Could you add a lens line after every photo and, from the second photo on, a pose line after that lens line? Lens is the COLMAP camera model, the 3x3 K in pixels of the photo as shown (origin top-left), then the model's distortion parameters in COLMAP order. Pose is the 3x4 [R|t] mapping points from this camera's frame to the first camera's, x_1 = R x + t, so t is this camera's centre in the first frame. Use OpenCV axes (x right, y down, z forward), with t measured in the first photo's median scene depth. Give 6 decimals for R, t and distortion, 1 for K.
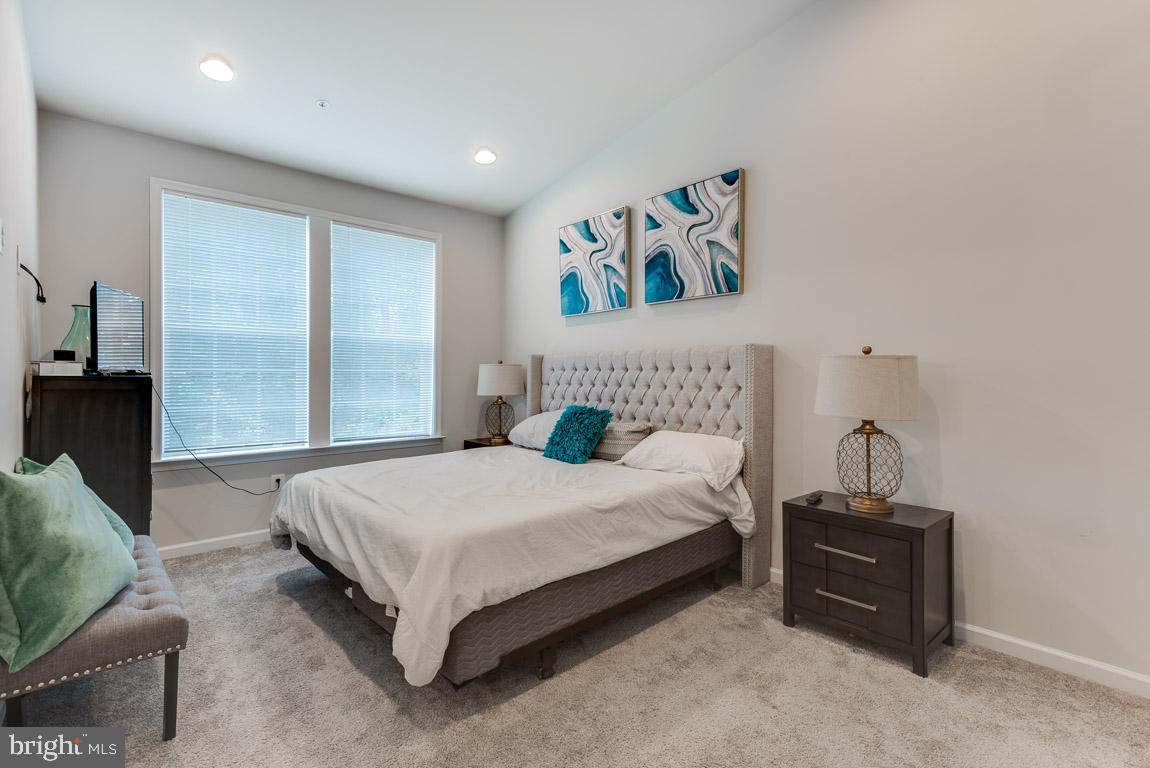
lens RADIAL K [[537.3, 0, 583.3], [0, 537.3, 379.4], [0, 0, 1]] dist [0.021874, -0.002233]
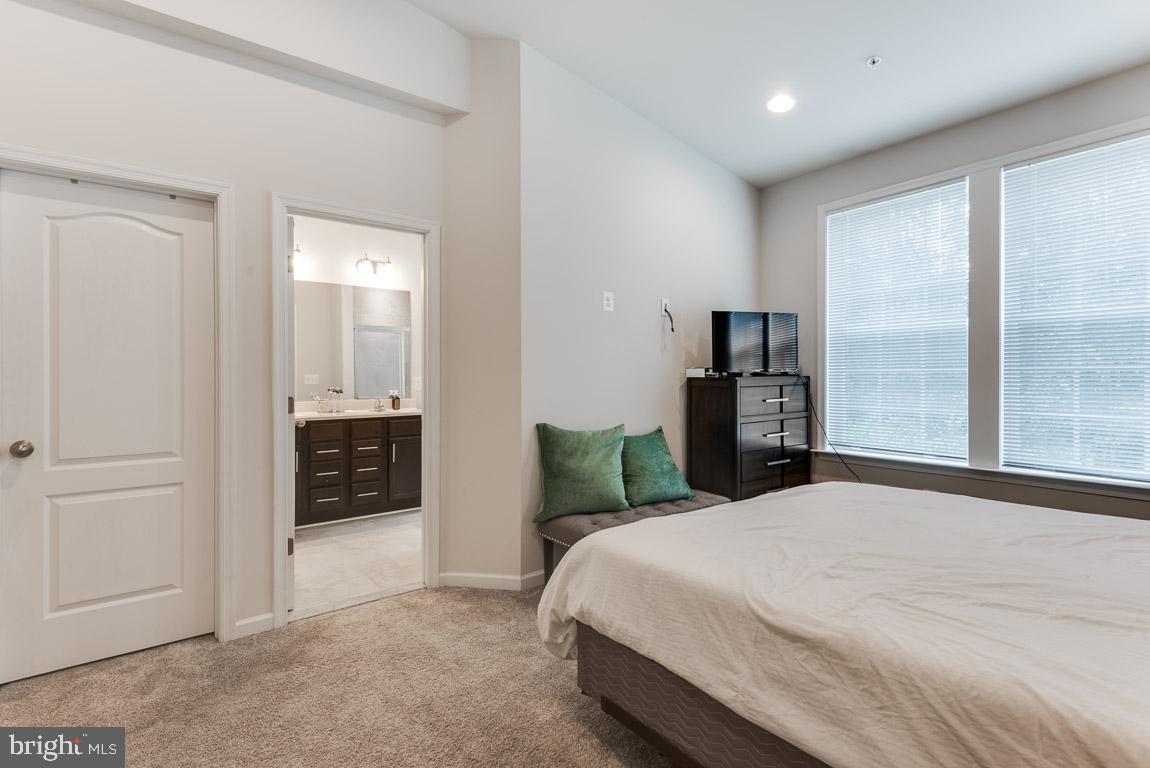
lens RADIAL K [[537.3, 0, 568.0], [0, 537.3, 377.4], [0, 0, 1]] dist [0.021874, -0.002233]
pose [[-0.112545, 0.001028, -0.993646, 0.534924], [-0.001942, 0.999997, 0.001255, -0.007082], [0.993645, 0.002071, -0.112542, 0.757011]]
